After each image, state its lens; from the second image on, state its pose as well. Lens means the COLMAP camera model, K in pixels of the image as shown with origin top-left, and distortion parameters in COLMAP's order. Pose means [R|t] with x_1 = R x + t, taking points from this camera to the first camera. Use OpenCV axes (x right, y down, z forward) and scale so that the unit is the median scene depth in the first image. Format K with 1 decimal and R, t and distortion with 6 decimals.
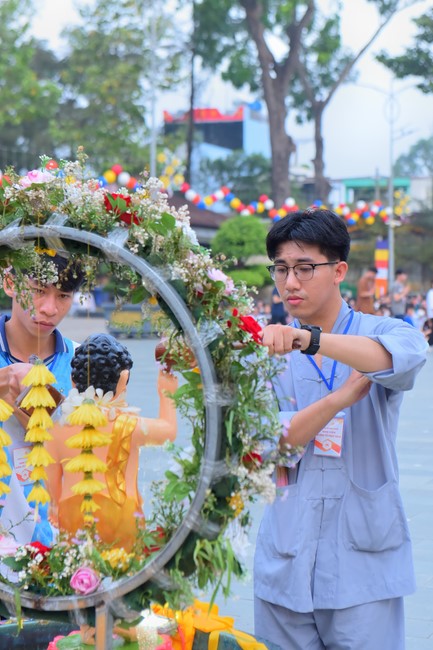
lens RADIAL K [[1329.9, 0, 216.5], [0, 1329.9, 325.0], [0, 0, 1]] dist [0.028725, 0.076719]
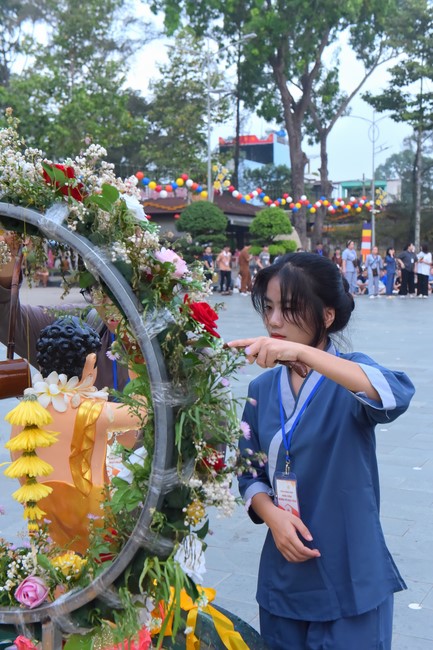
lens RADIAL K [[876.1, 0, 216.5], [0, 876.1, 325.0], [0, 0, 1]] dist [0.043745, 0.076416]
pose [[0.998884, -0.008114, -0.046535, 0.051892], [0.010423, 0.998715, 0.049601, -0.017563], [0.046073, -0.050031, 0.997684, 0.374091]]
